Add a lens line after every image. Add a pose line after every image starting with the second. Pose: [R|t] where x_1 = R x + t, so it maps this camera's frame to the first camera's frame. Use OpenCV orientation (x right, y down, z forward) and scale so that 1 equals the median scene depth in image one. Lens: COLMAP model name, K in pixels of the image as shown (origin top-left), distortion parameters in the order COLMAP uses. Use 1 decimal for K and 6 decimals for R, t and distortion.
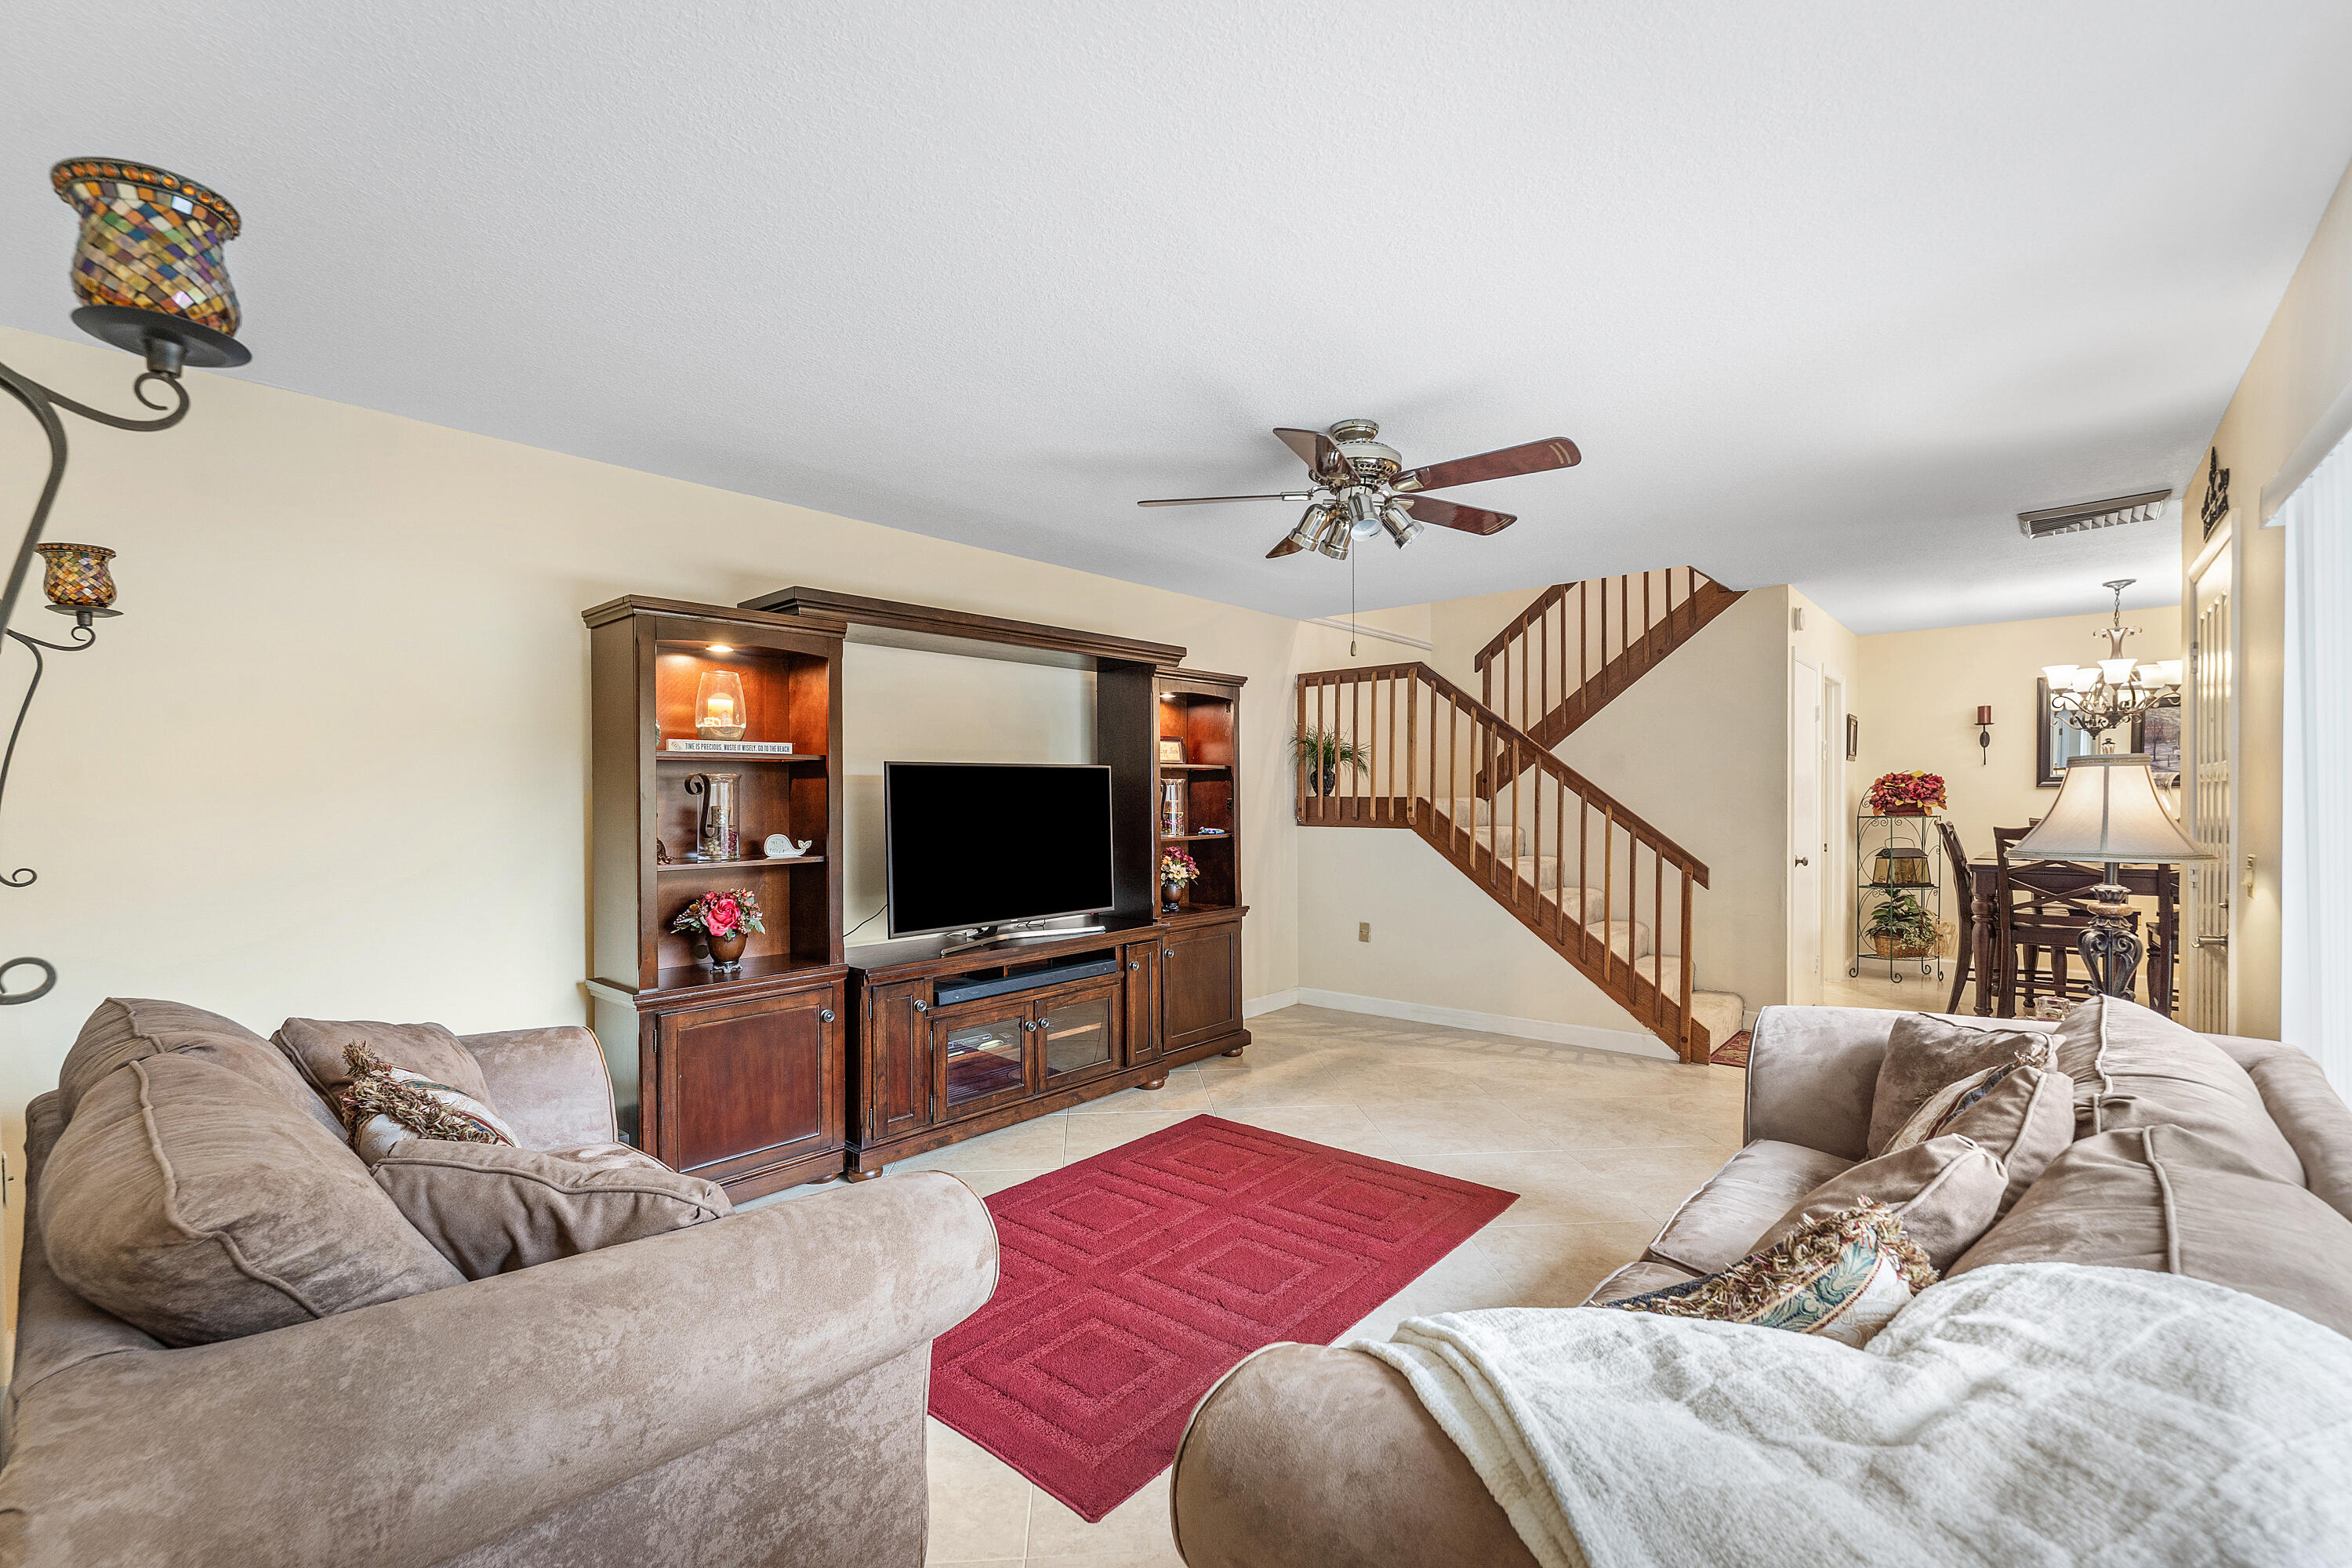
lens RADIAL K [[976.2, 0, 1161.9], [0, 976.2, 805.0], [0, 0, 1]] dist [-0.001022, -0.000044]
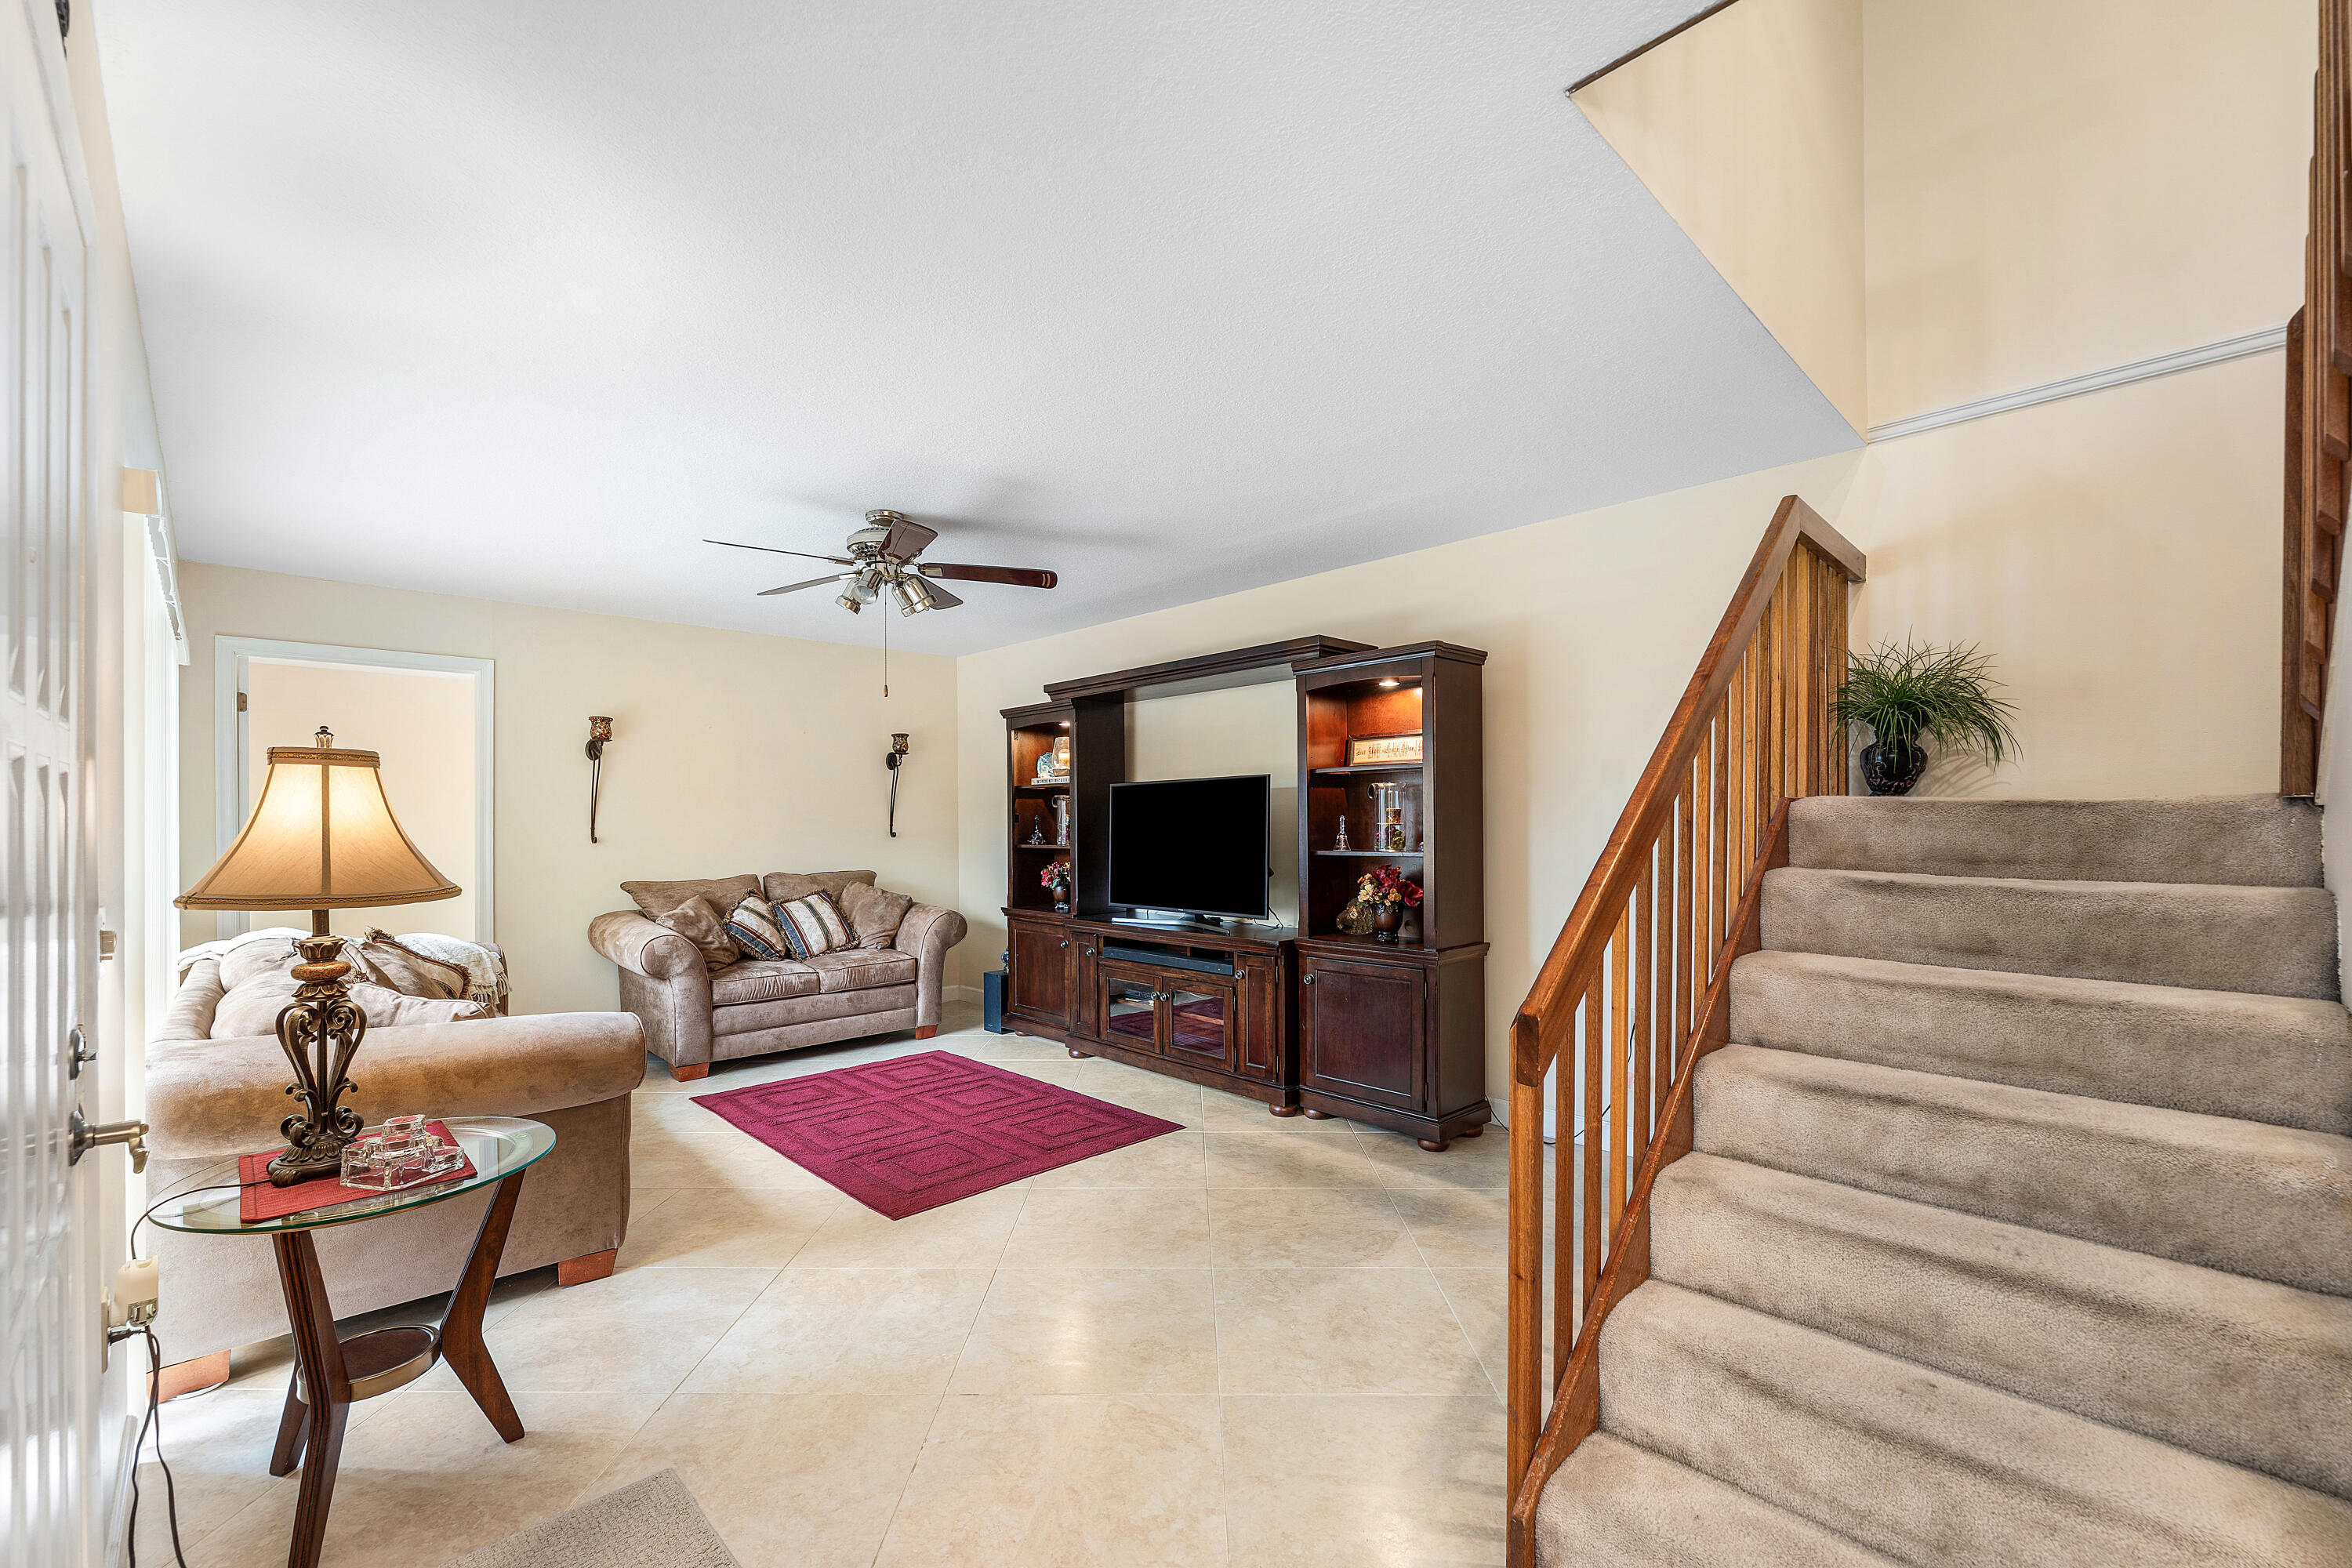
lens RADIAL K [[981.9, 0, 1183.5], [0, 981.9, 831.5], [0, 0, 1]] dist [-0.000011, 0.000005]
pose [[-0.076115, 0.016865, -0.996956, 0.763031], [-0.001139, 0.999855, 0.017001, 0.000971], [0.997098, 0.002430, -0.076085, 0.795570]]
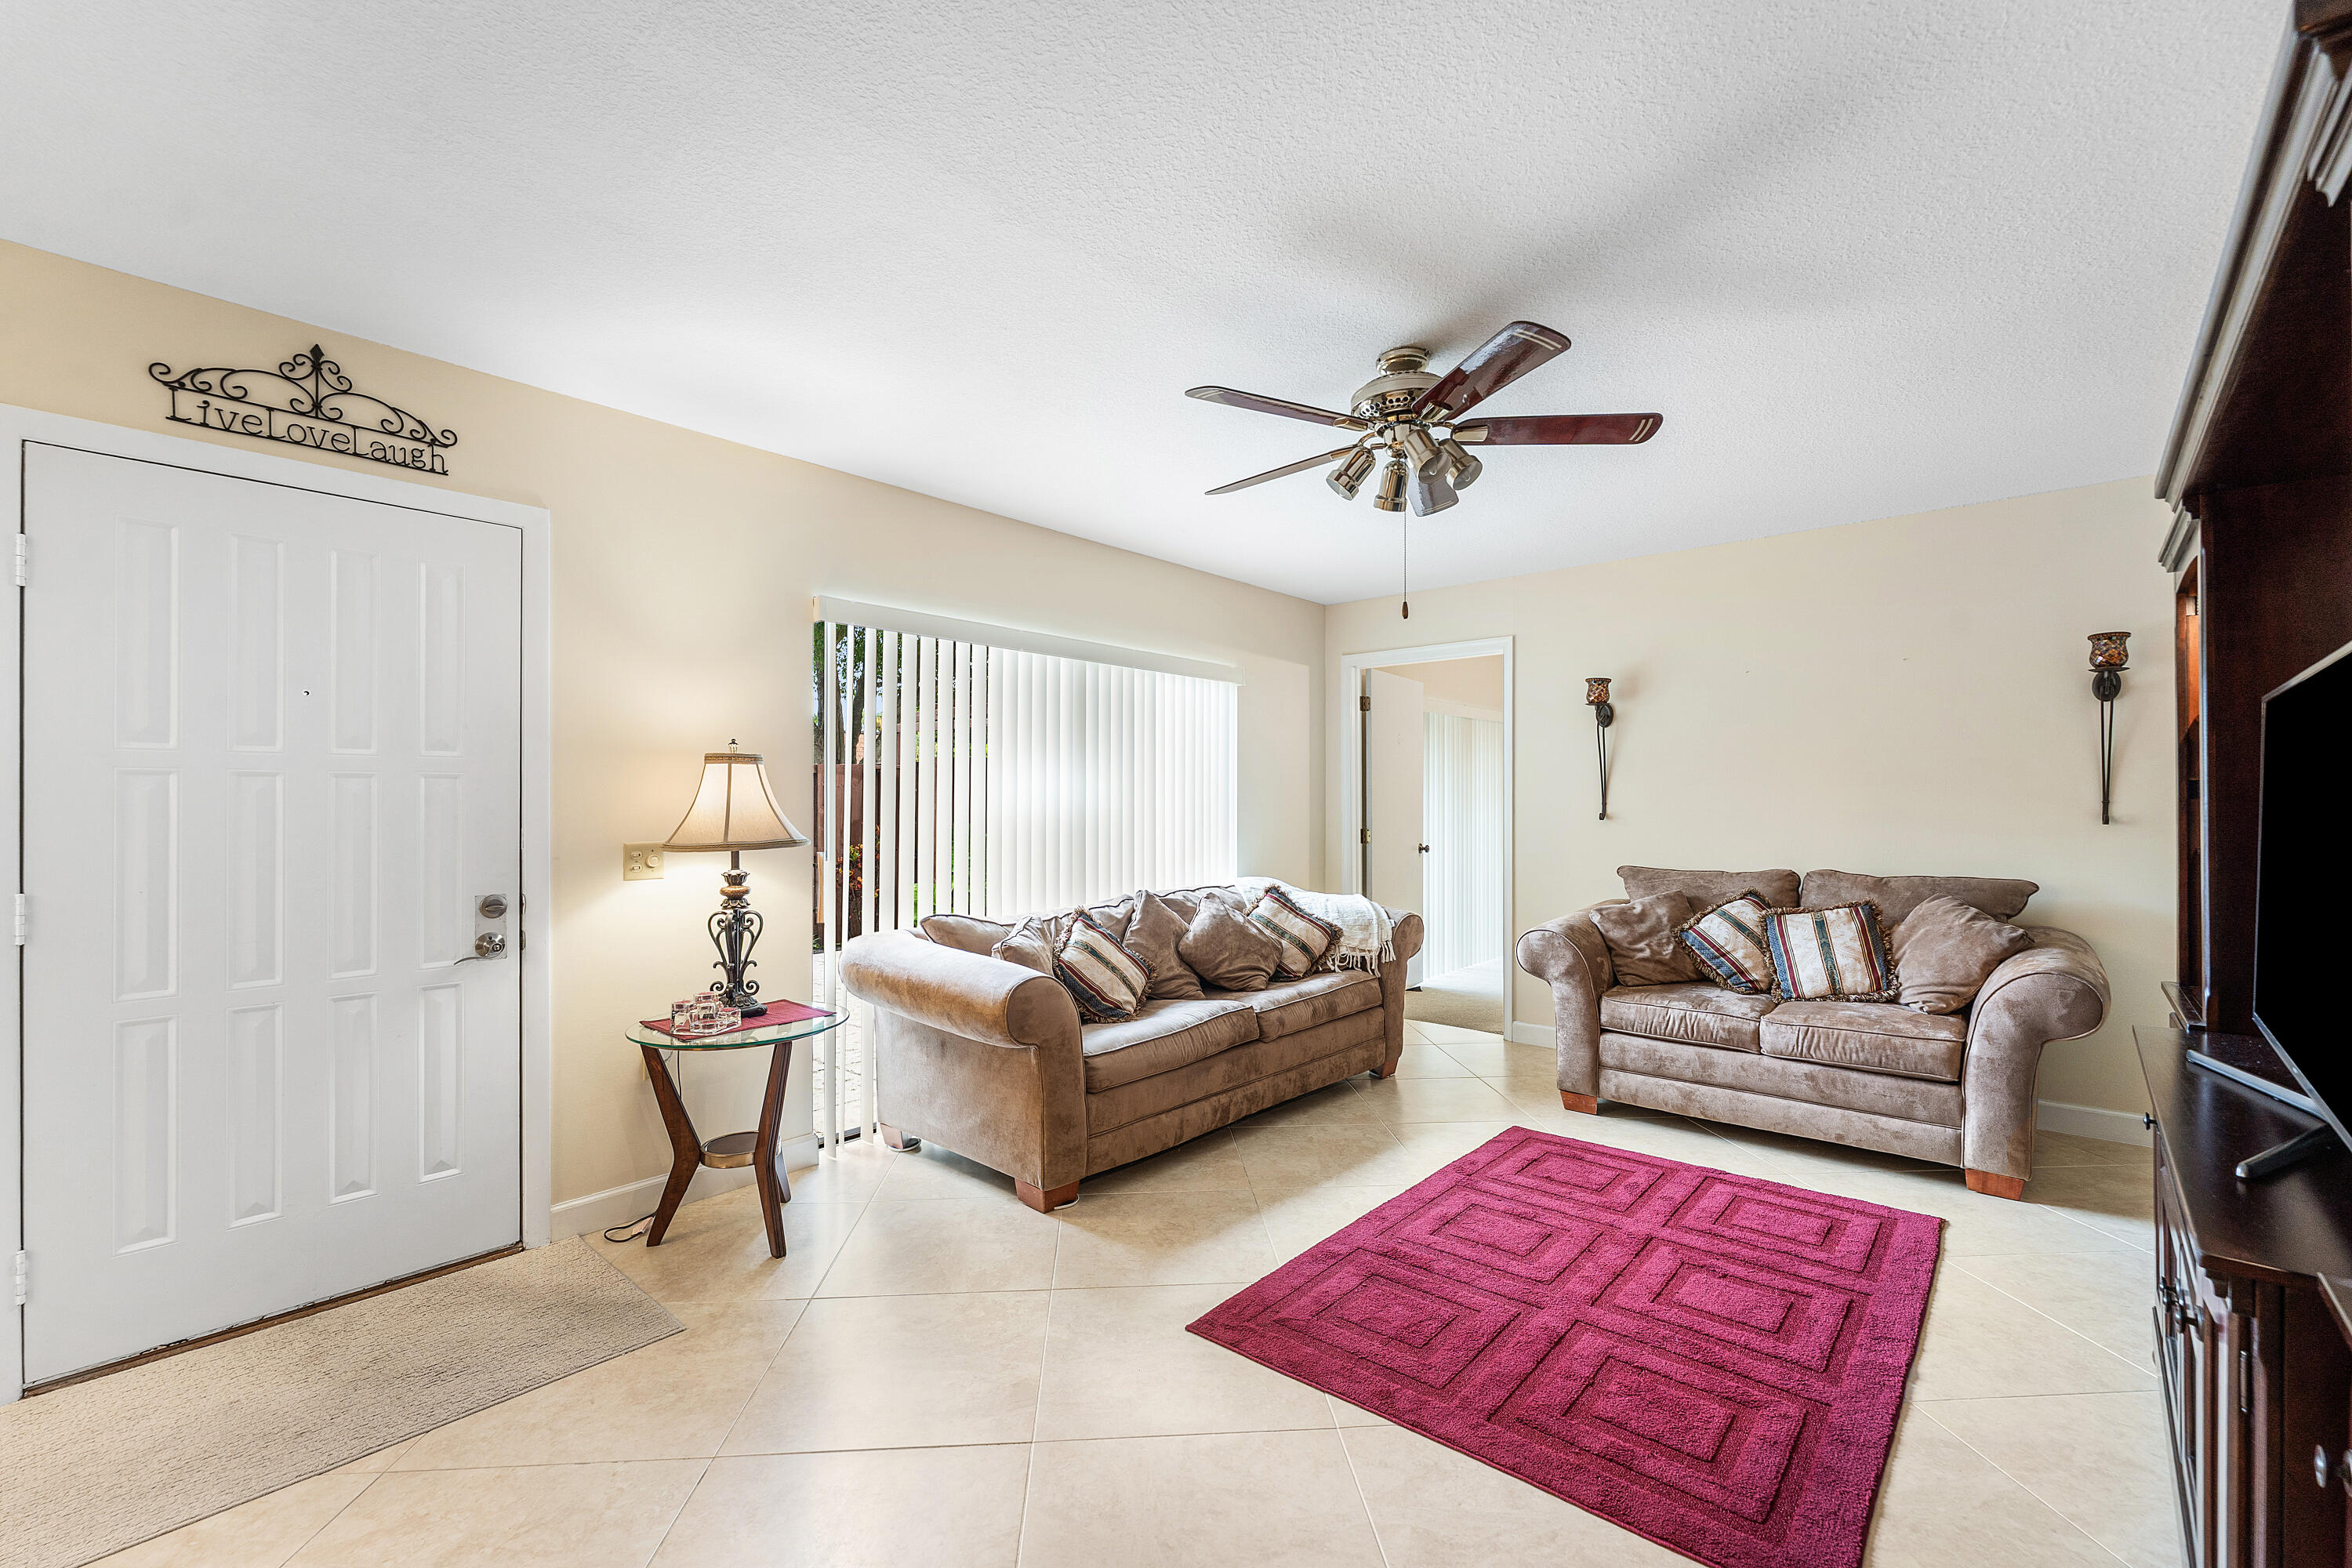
lens RADIAL K [[976.2, 0, 1161.9], [0, 976.2, 805.0], [0, 0, 1]] dist [-0.001022, -0.000044]
pose [[-0.999948, 0.008239, 0.006091, 0.218448], [0.008300, 0.999916, 0.009983, 0.004093], [-0.006008, 0.010033, -0.999932, 1.007913]]
